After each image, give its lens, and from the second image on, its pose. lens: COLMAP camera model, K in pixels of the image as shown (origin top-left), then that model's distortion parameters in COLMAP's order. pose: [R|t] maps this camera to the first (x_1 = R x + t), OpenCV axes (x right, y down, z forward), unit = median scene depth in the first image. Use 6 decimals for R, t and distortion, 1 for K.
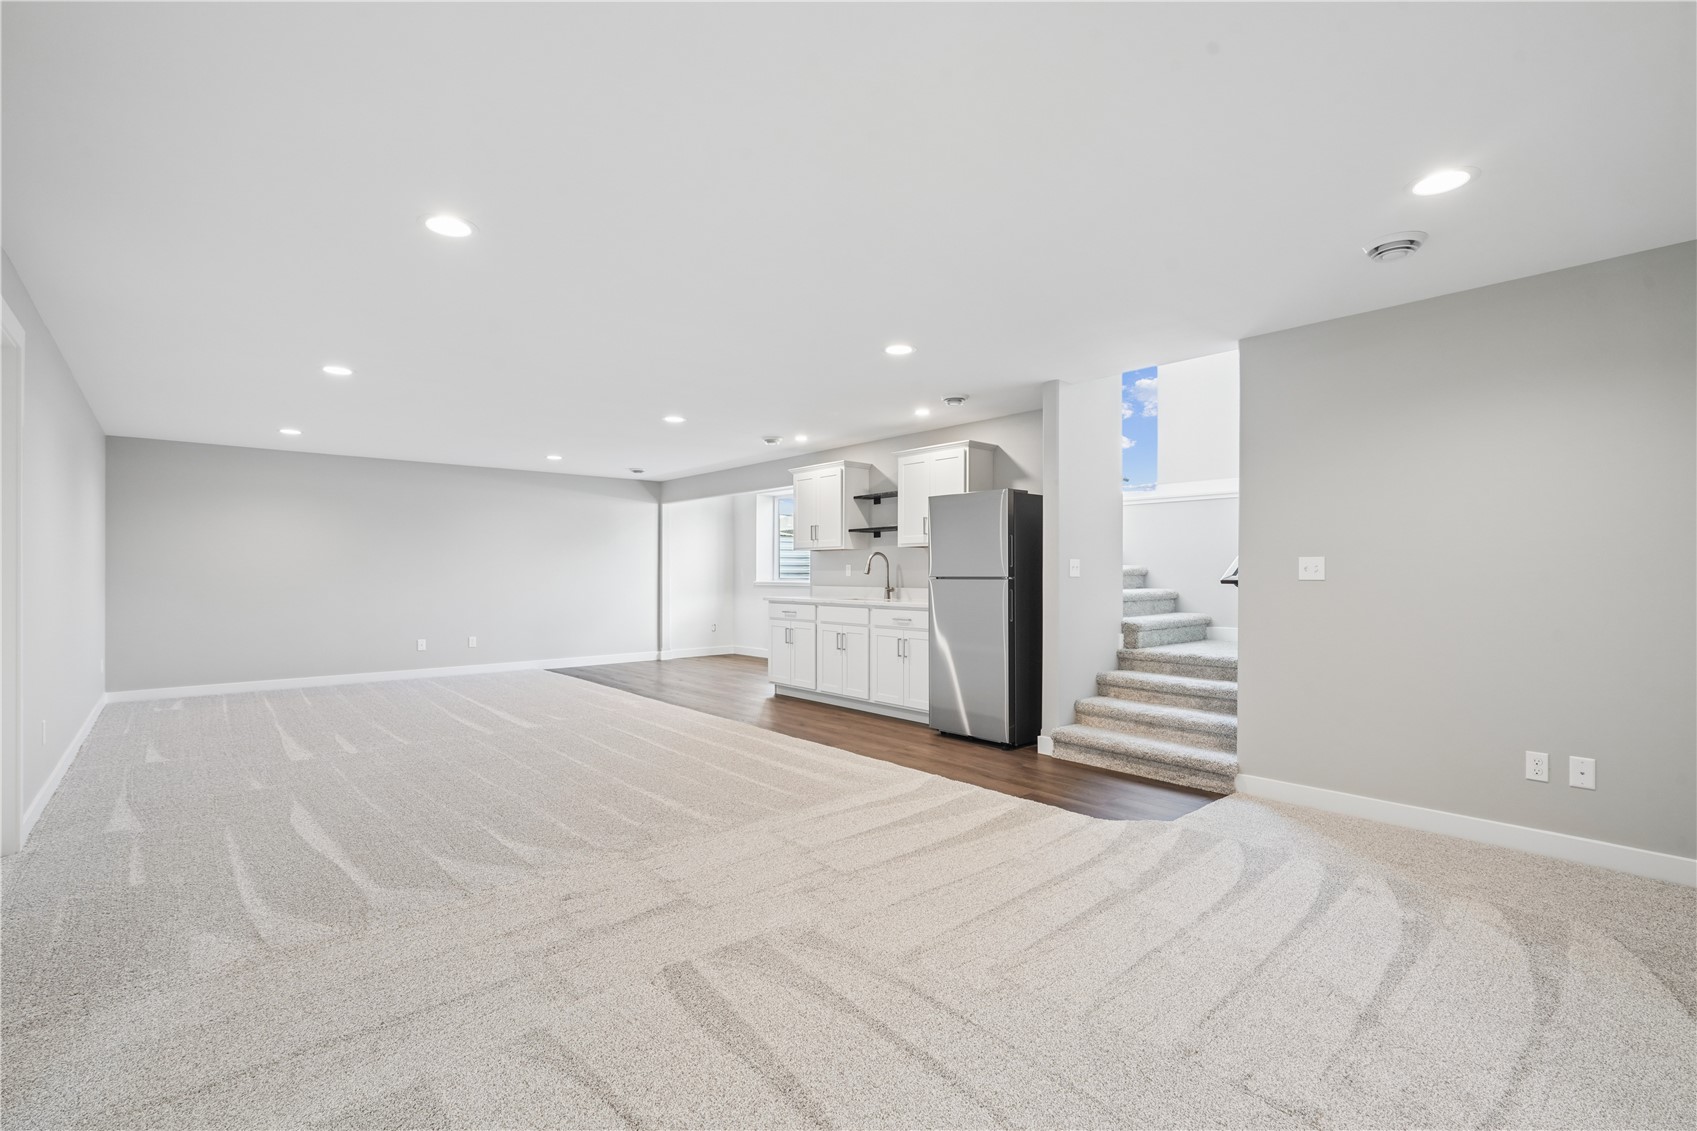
lens RADIAL K [[769.0, 0, 844.3], [0, 769.0, 568.1], [0, 0, 1]] dist [-0.002105, 0.000464]
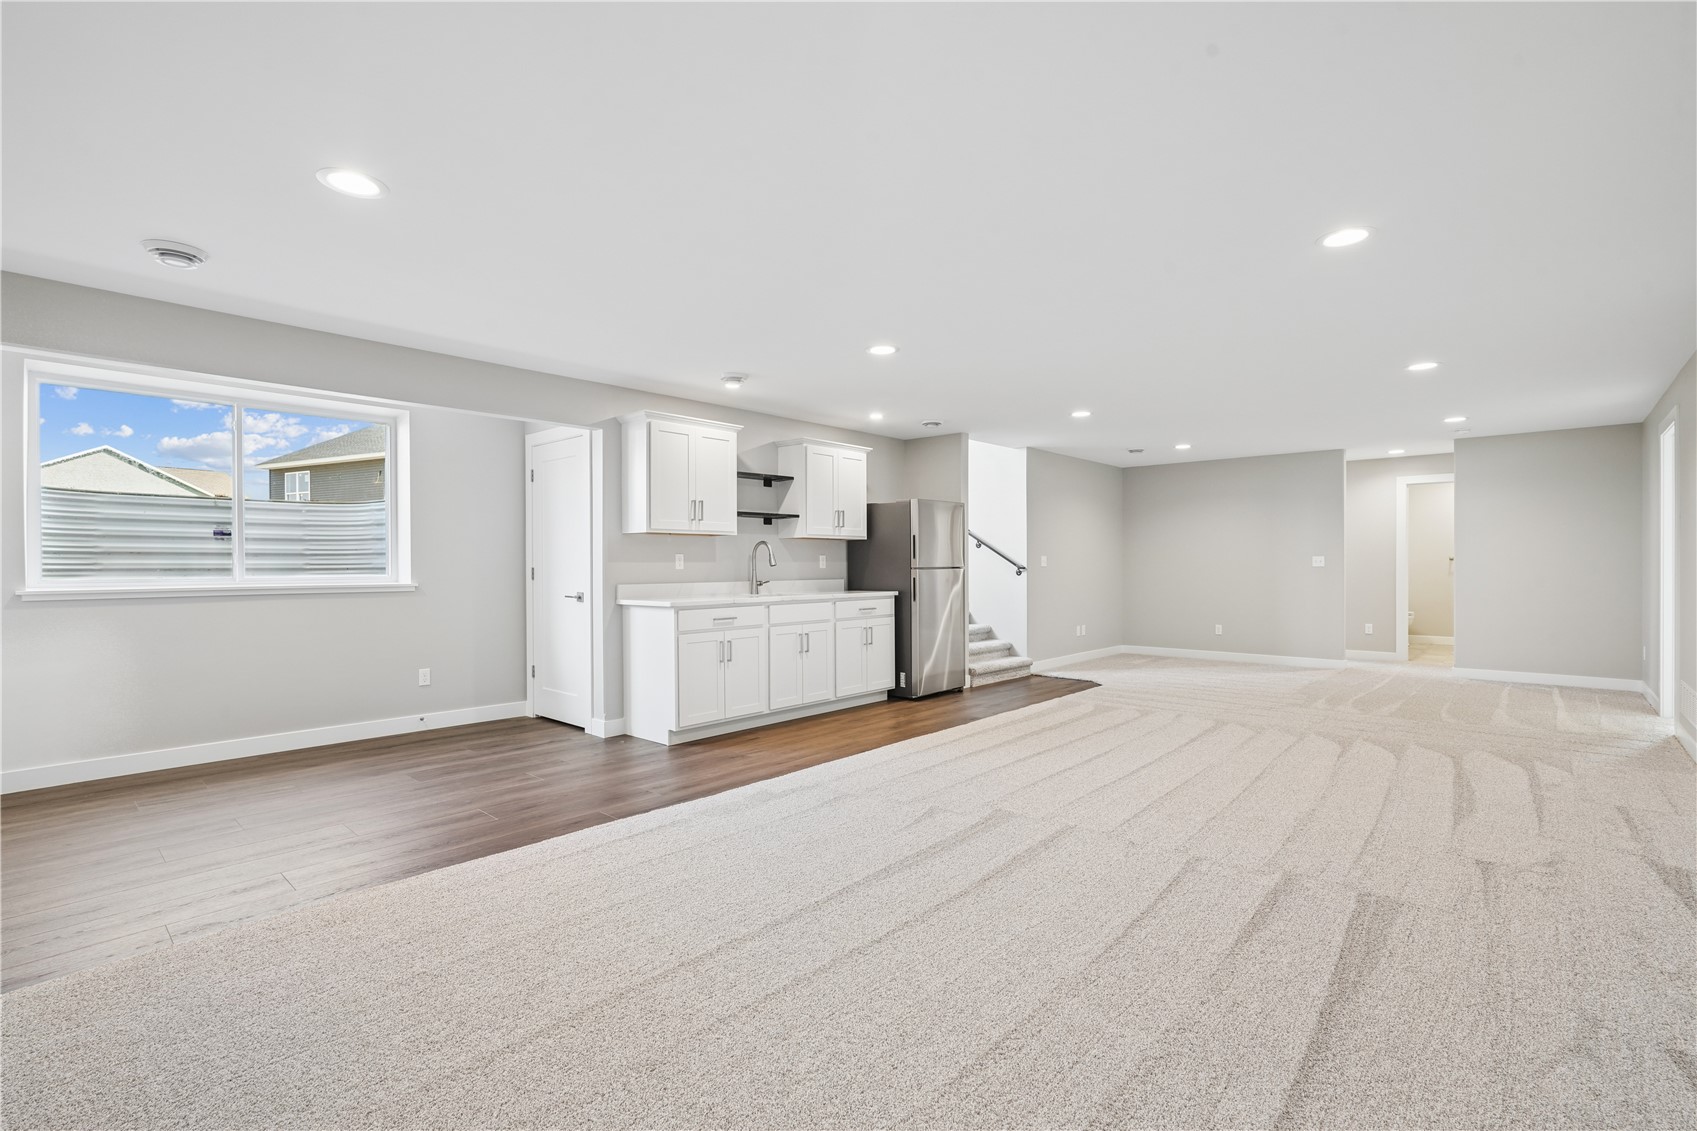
lens RADIAL K [[769.0, 0, 844.3], [0, 769.0, 568.1], [0, 0, 1]] dist [-0.002105, 0.000464]
pose [[-0.130979, -0.004908, 0.991373, -0.843041], [-0.004484, 0.999980, 0.004359, 0.005810], [-0.991375, -0.003874, -0.130999, 1.028648]]
